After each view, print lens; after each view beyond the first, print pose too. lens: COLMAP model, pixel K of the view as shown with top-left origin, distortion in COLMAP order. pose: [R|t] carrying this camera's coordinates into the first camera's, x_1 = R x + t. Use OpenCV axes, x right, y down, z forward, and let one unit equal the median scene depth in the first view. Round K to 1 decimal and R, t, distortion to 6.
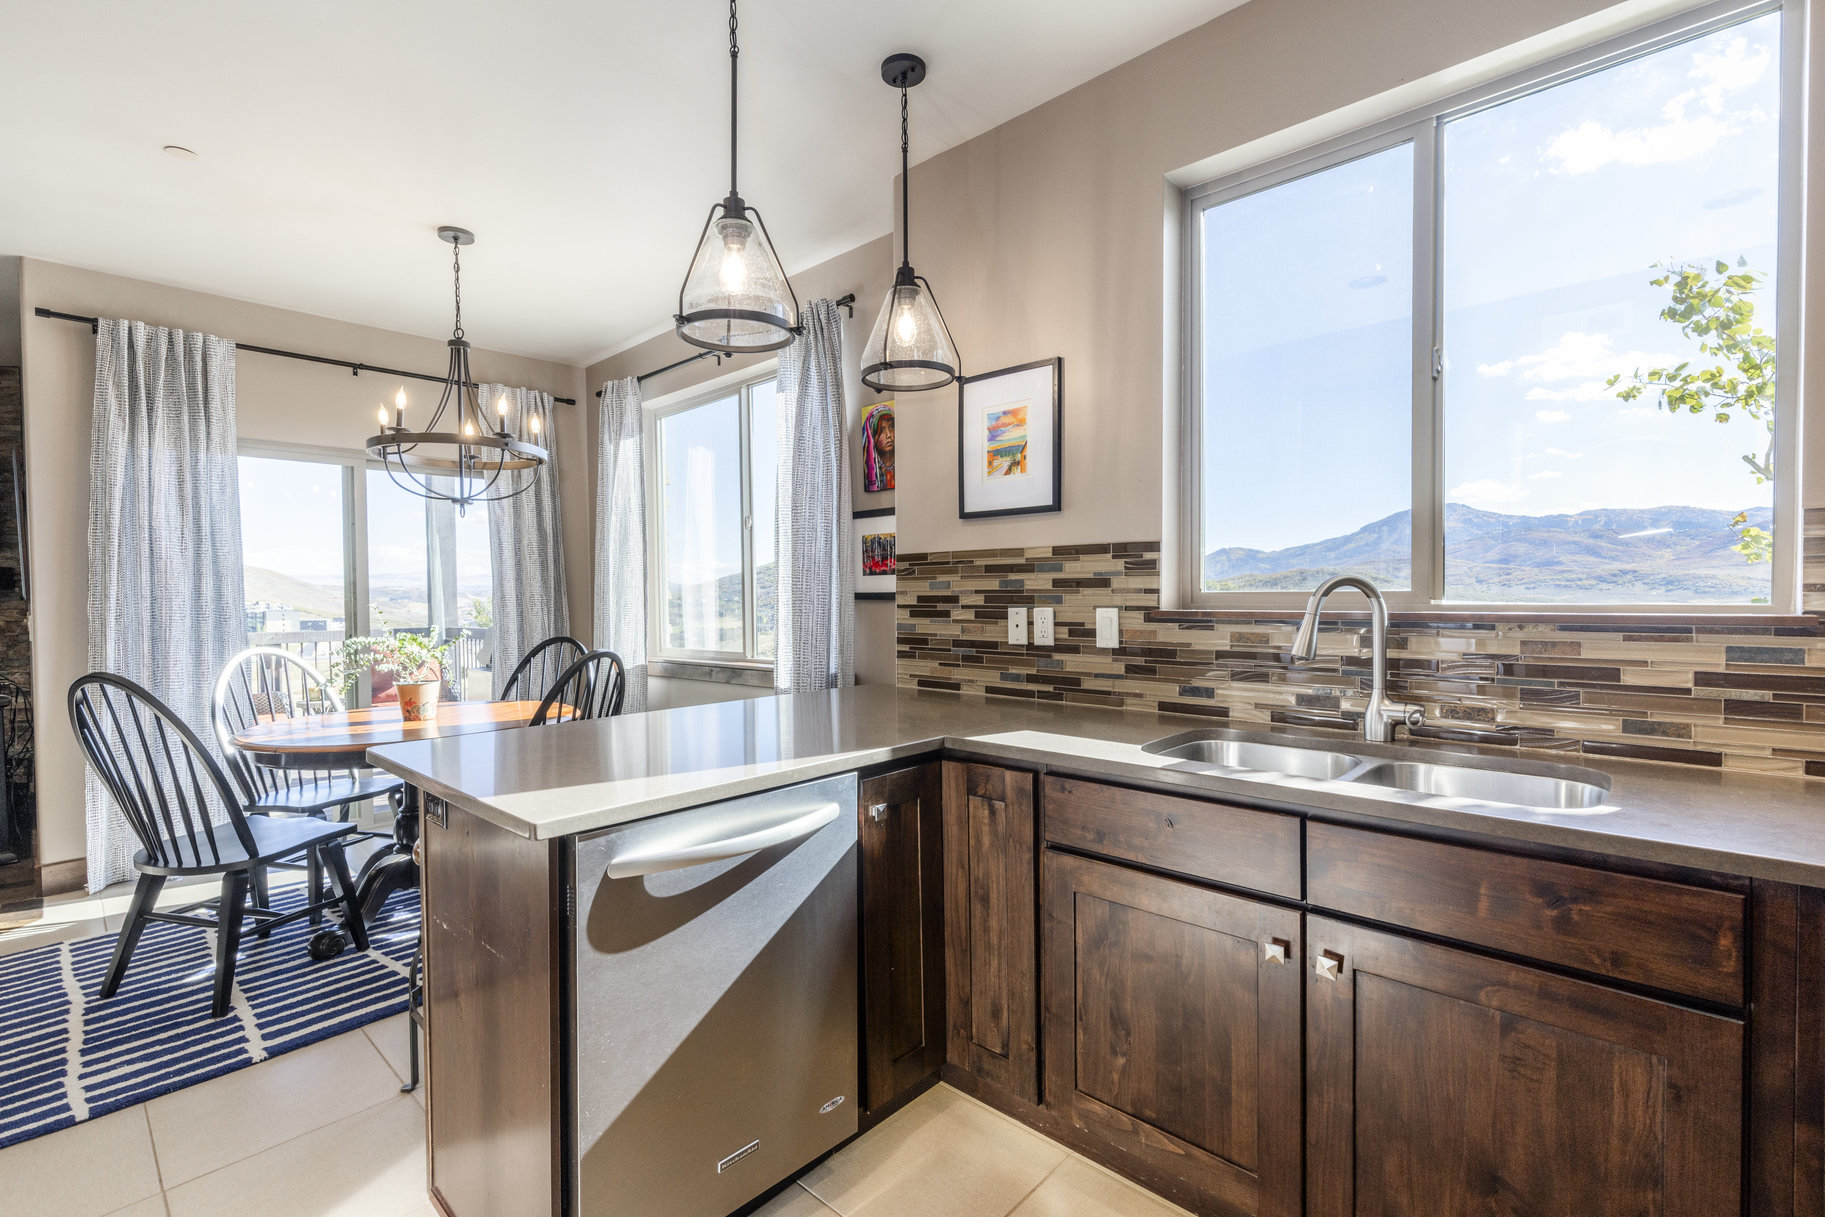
lens RADIAL K [[809.5, 0, 912.5], [0, 809.5, 608.5], [0, 0, 1]] dist [0.009383, -0.000027]
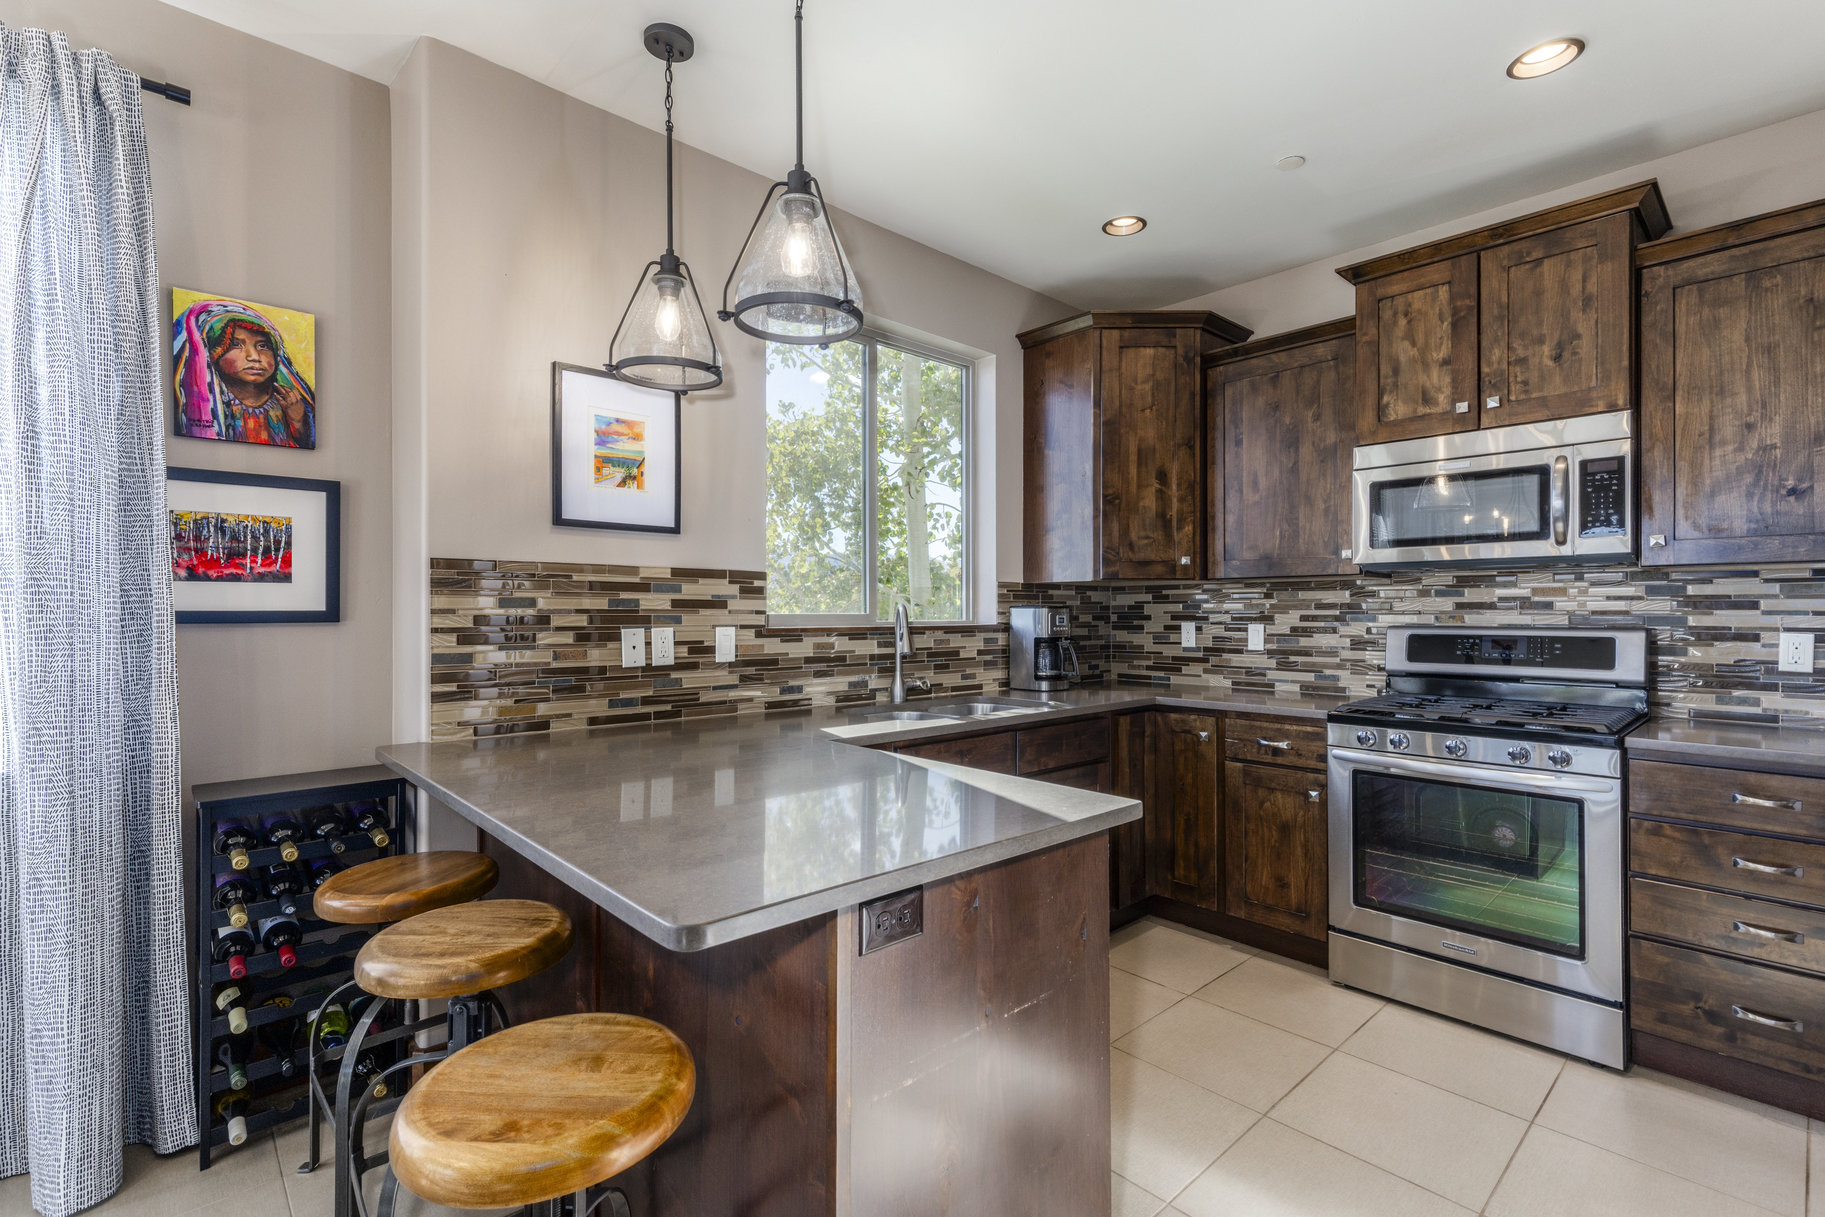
lens RADIAL K [[834.5, 0, 912.7], [0, 834.5, 610.7], [0, 0, 1]] dist [0.003717, 0.000552]
pose [[0.075995, 0.012033, 0.997036, -0.832501], [0.019252, 0.999723, -0.013532, -0.002193], [-0.996922, 0.020223, 0.075742, 0.600728]]
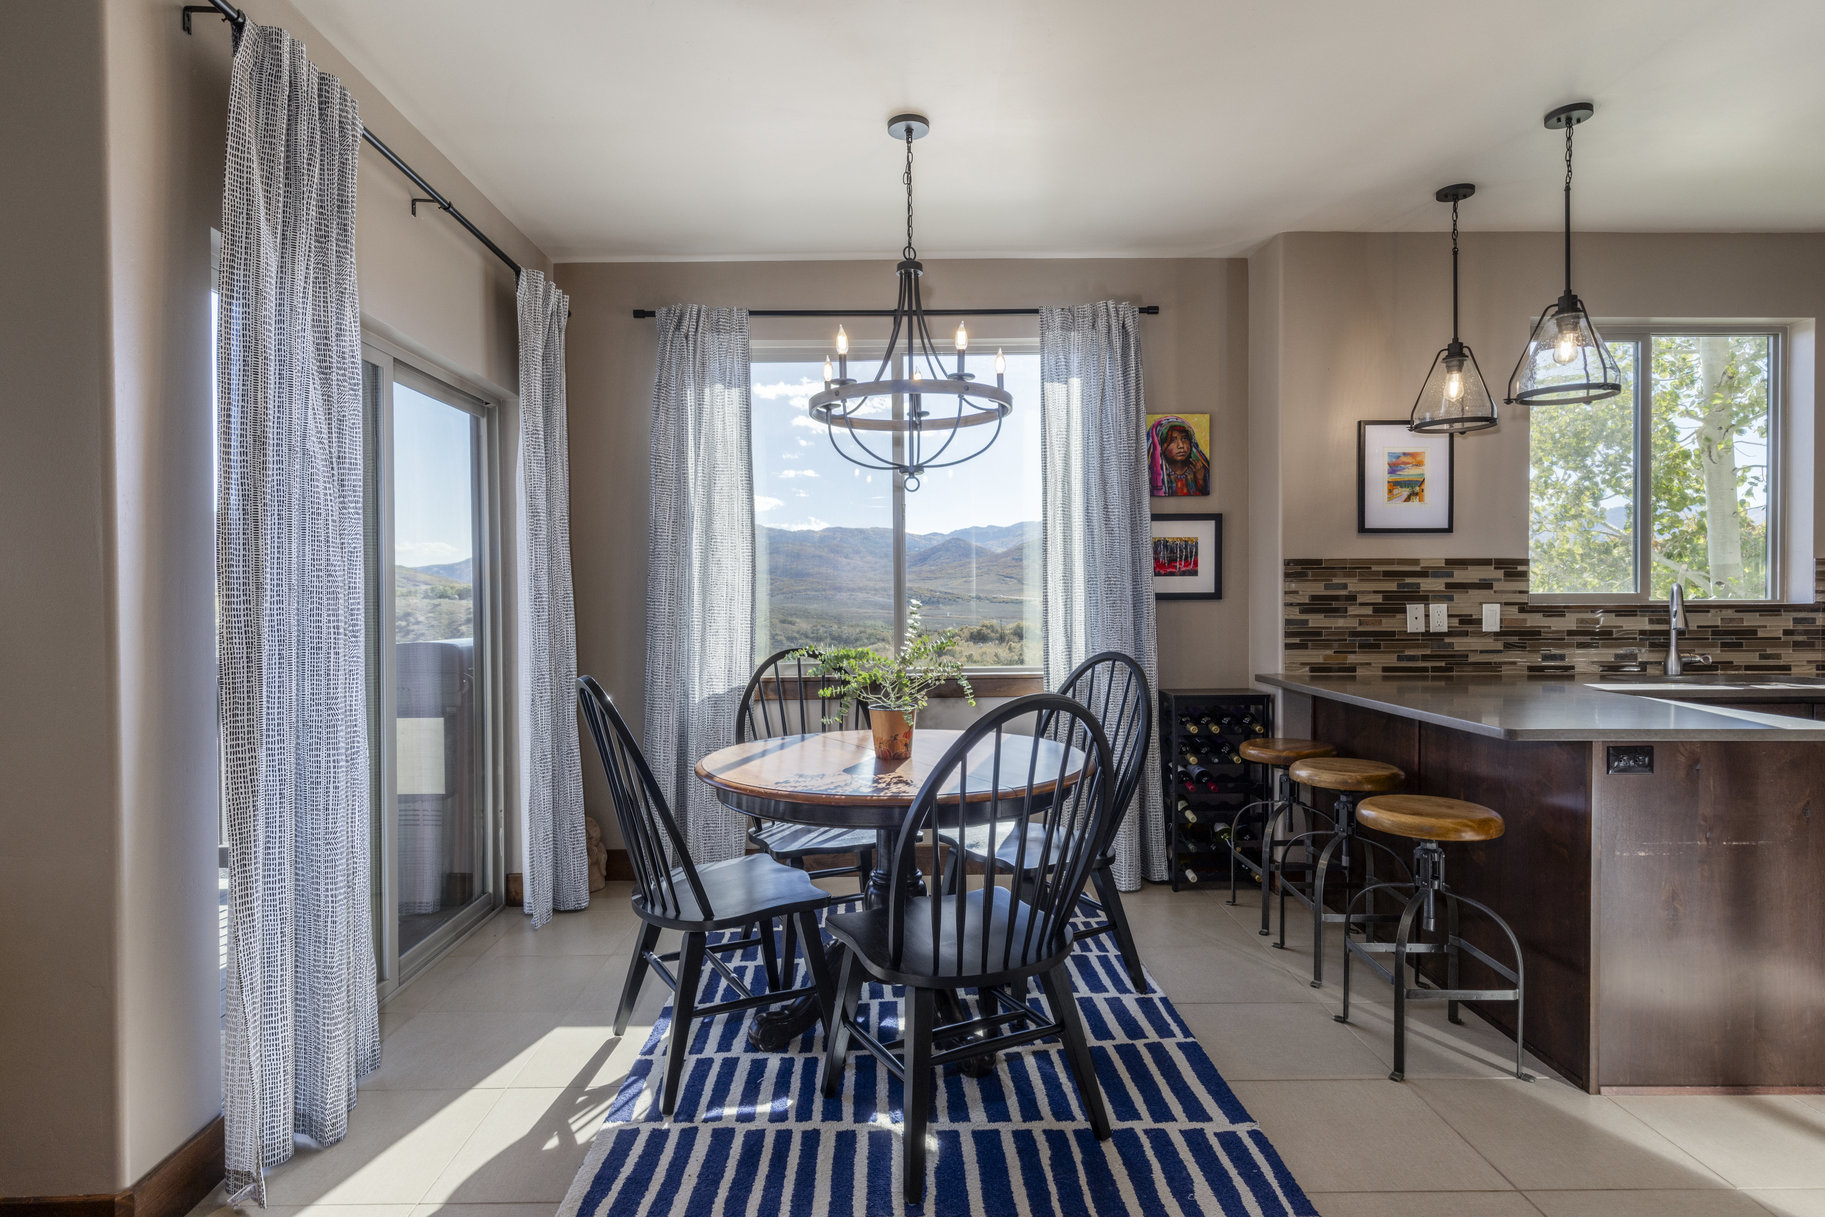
lens RADIAL K [[947.2, 0, 895.8], [0, 947.2, 608.8], [0, 0, 1]] dist [0.003454, -0.000157]
pose [[0.728113, -0.002746, 0.685452, -1.541839], [0.010730, 0.999915, -0.007392, 0.008698], [-0.685373, 0.012738, 0.728081, 0.463738]]
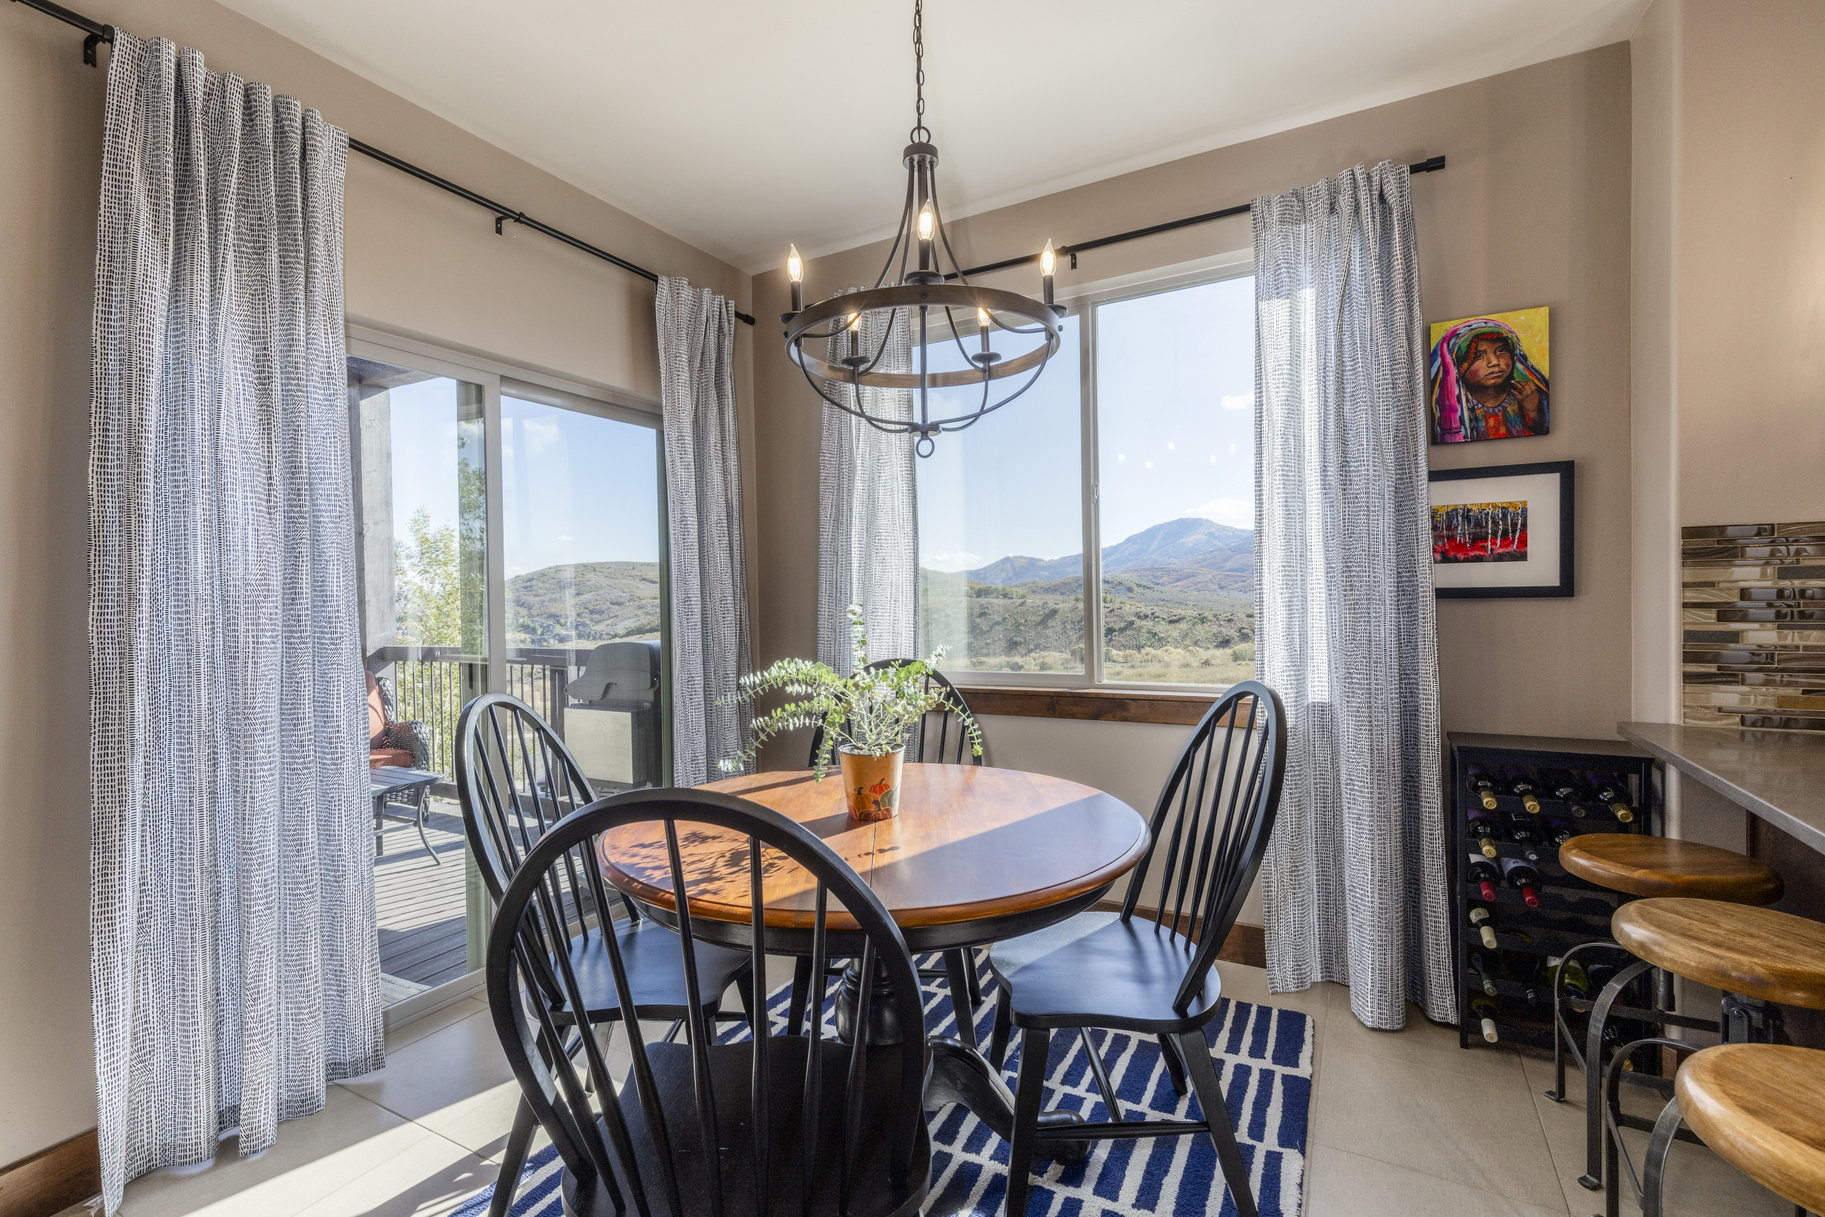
lens RADIAL K [[820.7, 0, 912.5], [0, 820.7, 608.5], [0, 0, 1]] dist [0.005611, 0.000289]
pose [[0.970077, -0.007252, 0.242687, -0.918535], [0.009136, 0.999936, -0.006636, -0.001441], [-0.242624, 0.008654, 0.970082, 0.573546]]
